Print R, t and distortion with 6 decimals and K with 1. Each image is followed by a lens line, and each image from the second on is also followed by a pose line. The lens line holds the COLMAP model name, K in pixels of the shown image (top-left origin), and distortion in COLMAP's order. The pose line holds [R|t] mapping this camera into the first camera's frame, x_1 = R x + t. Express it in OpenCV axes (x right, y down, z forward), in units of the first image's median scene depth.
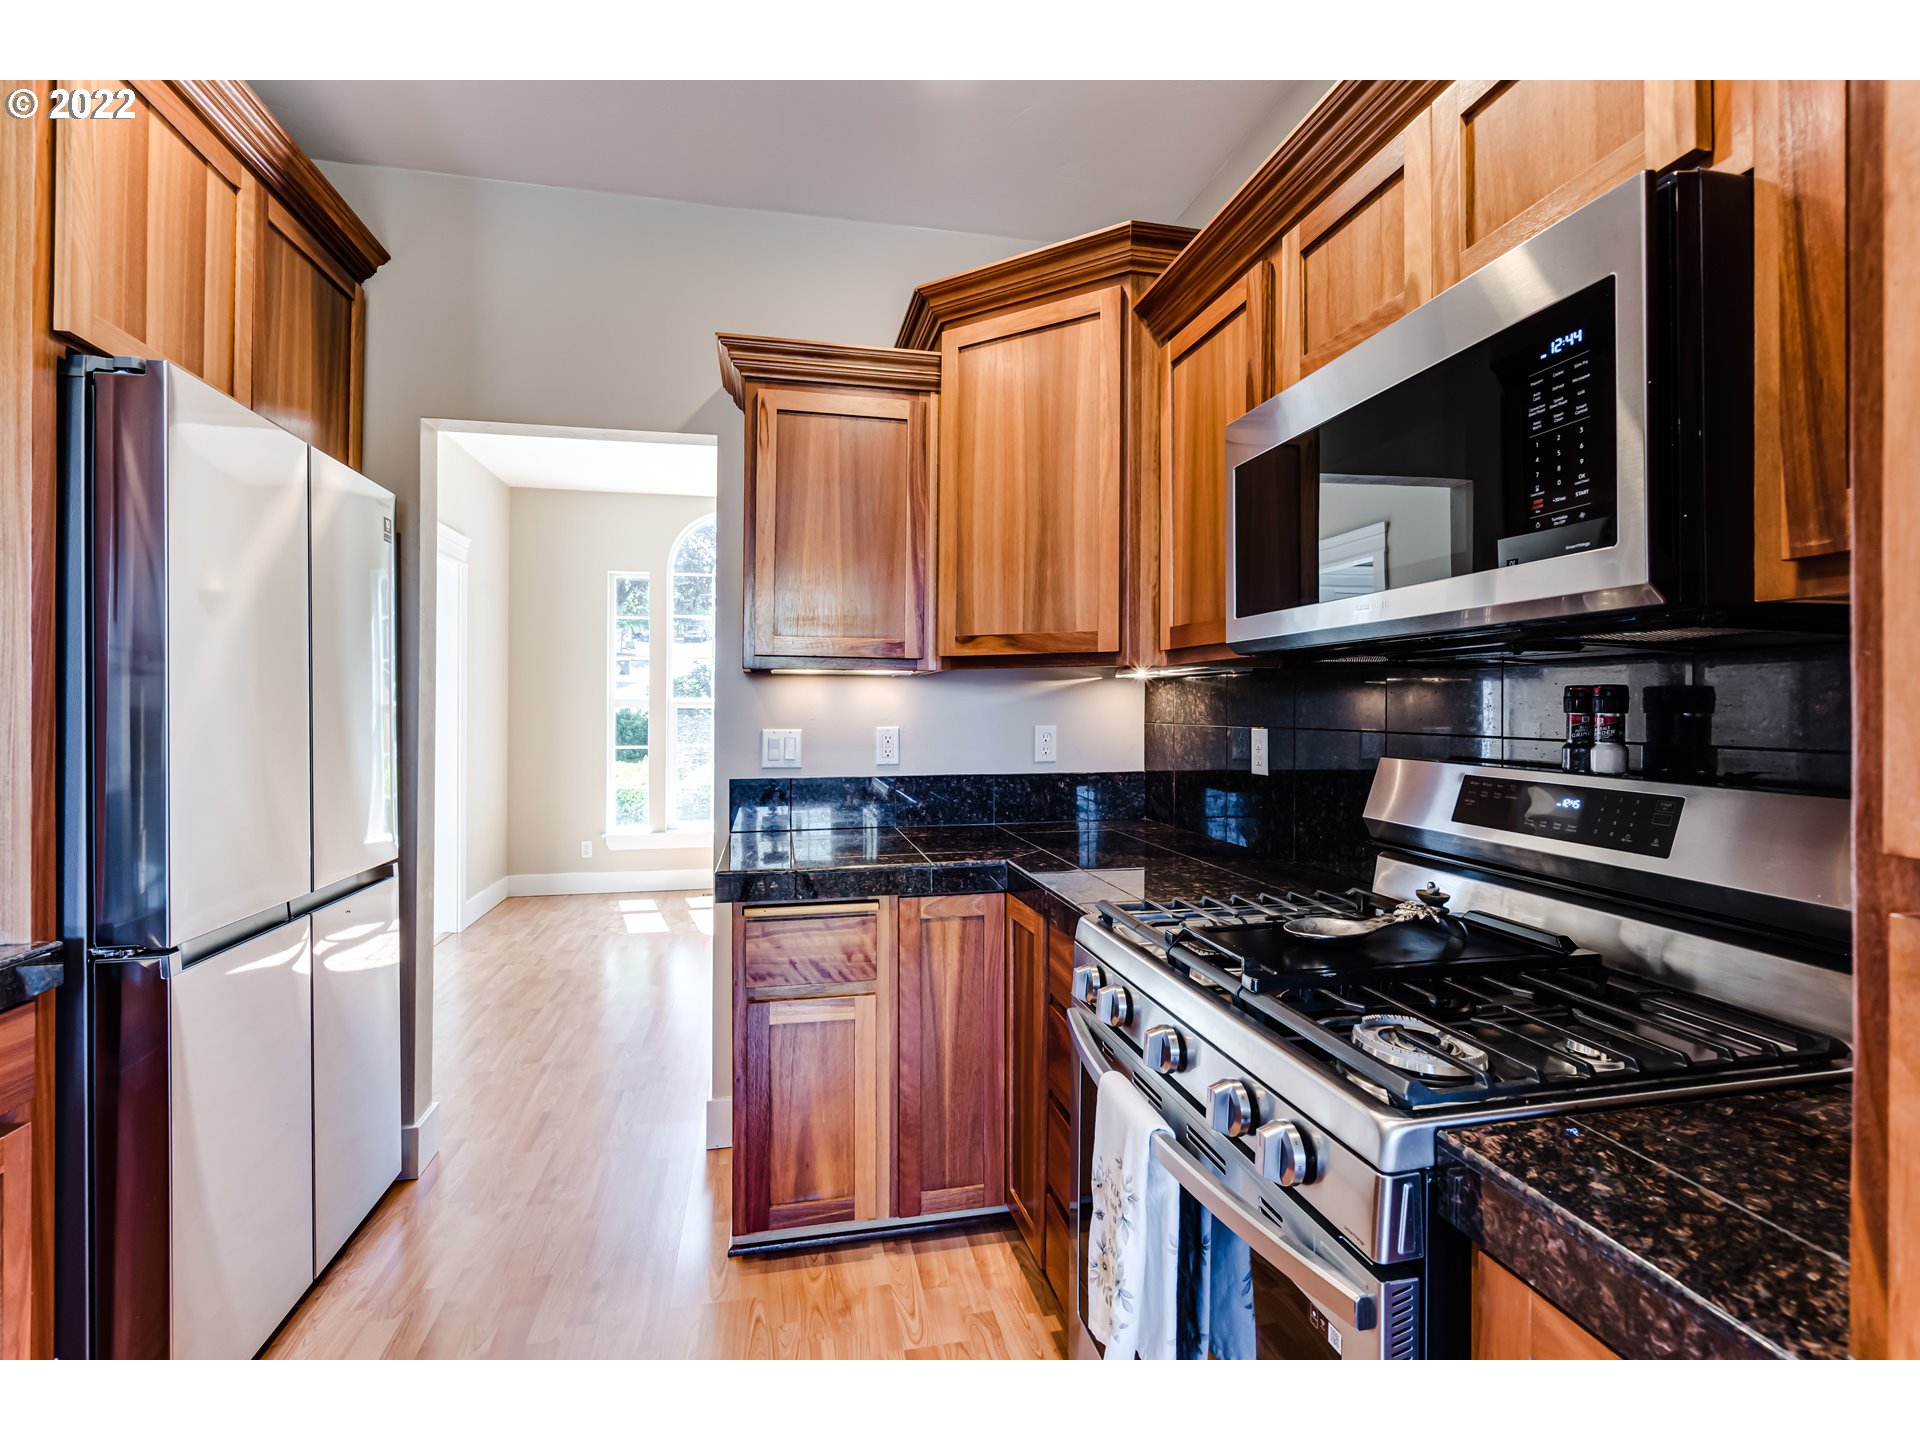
lens RADIAL K [[878.6, 0, 953.6], [0, 878.6, 697.4], [0, 0, 1]] dist [-0.002020, 0.000169]
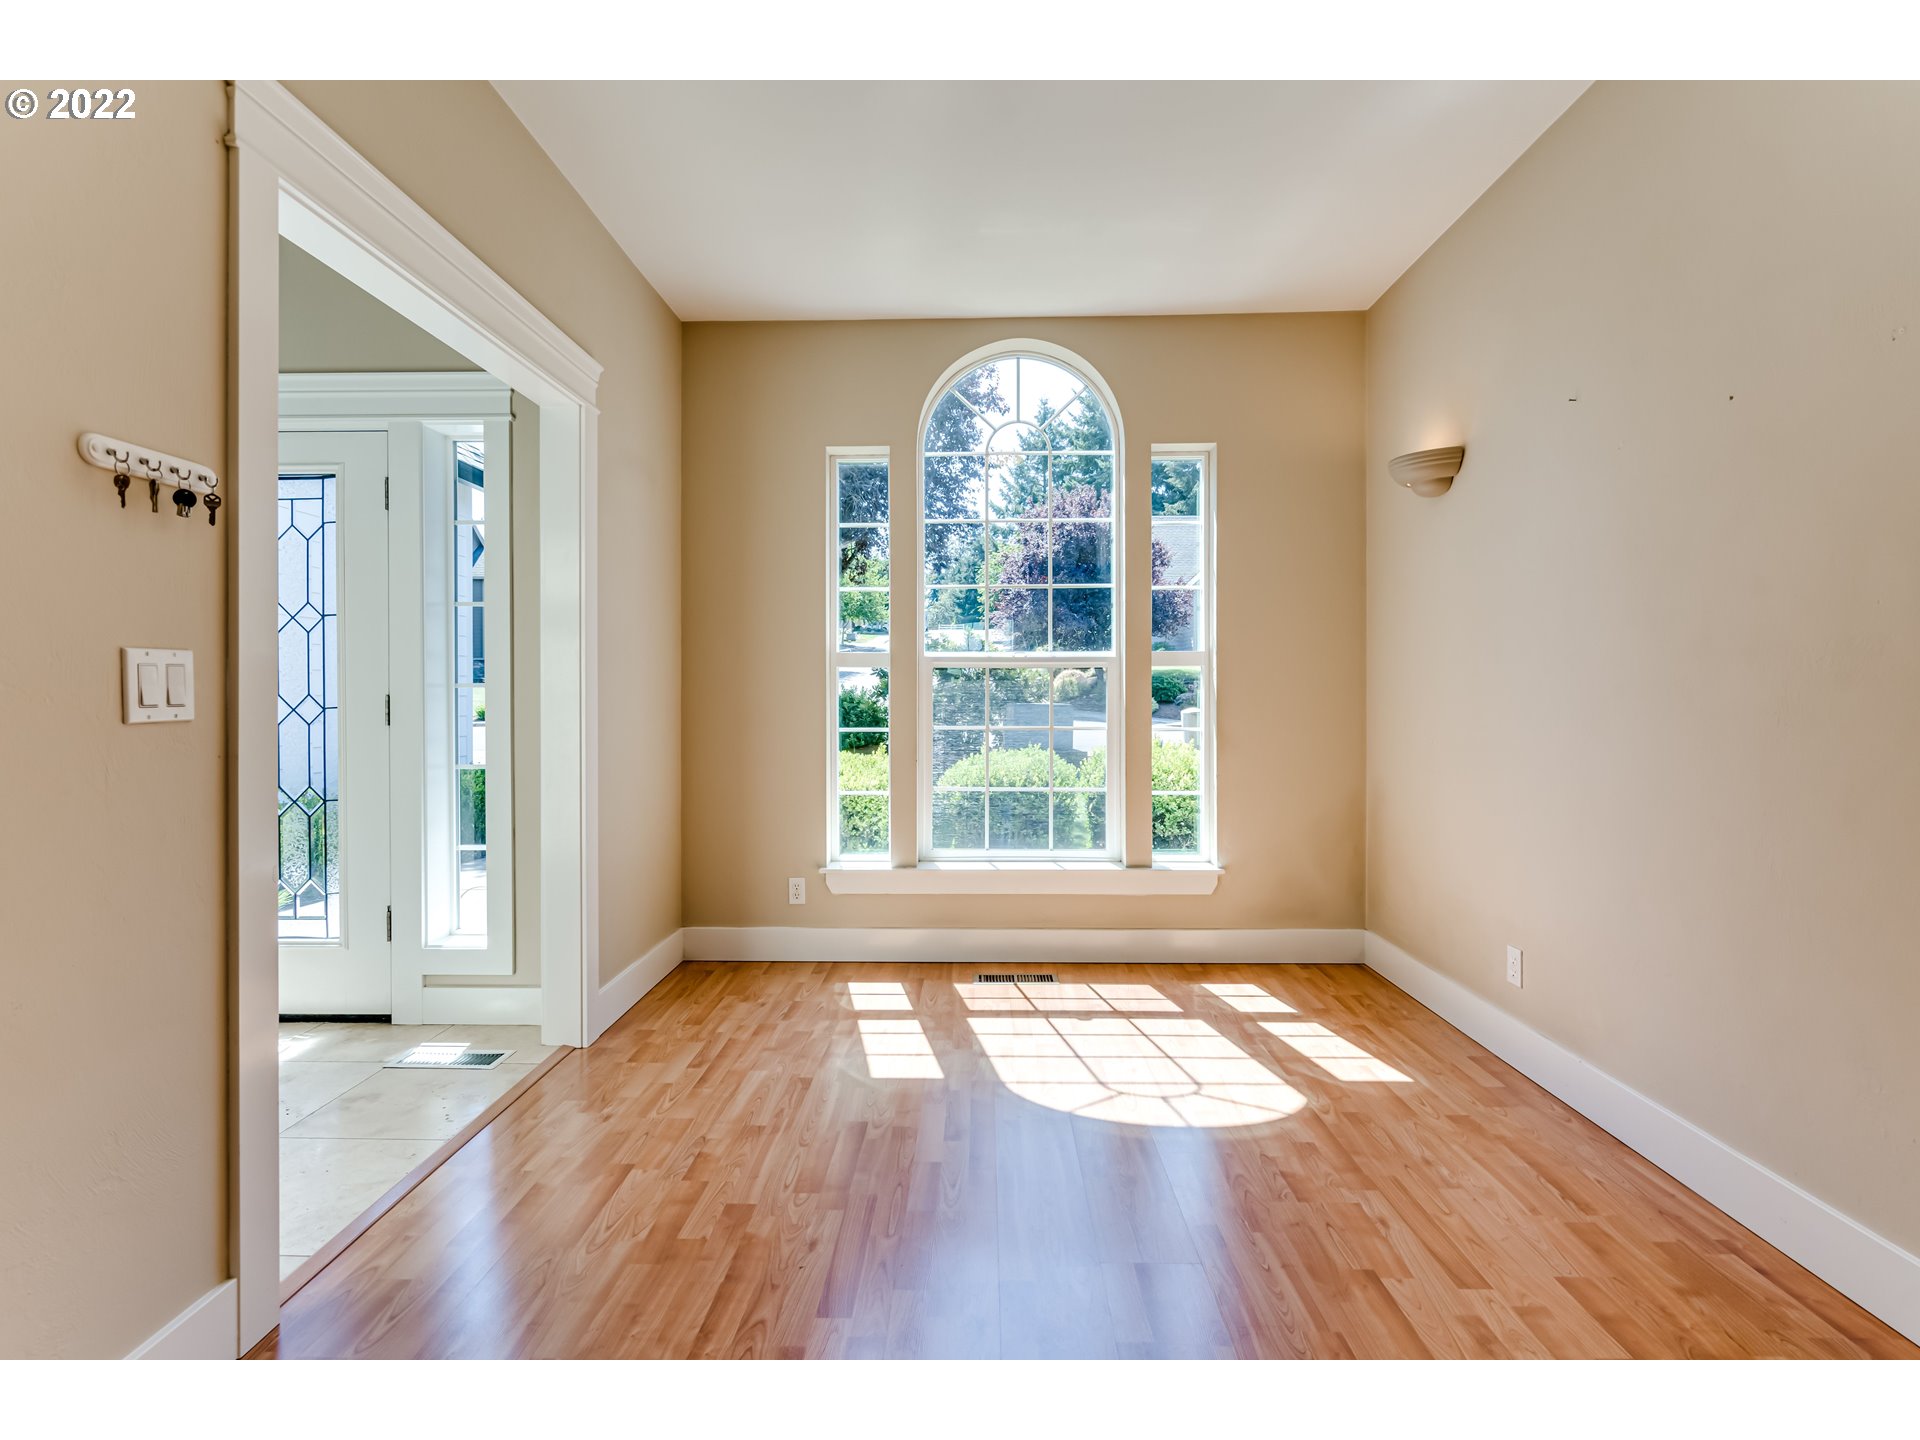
lens RADIAL K [[878.6, 0, 953.6], [0, 878.6, 697.4], [0, 0, 1]] dist [-0.002020, 0.000169]
pose [[0.972315, -0.000787, -0.233671, -0.433597], [0.002832, 0.999961, 0.008417, 0.080926], [0.233655, -0.008845, 0.972279, 1.111392]]
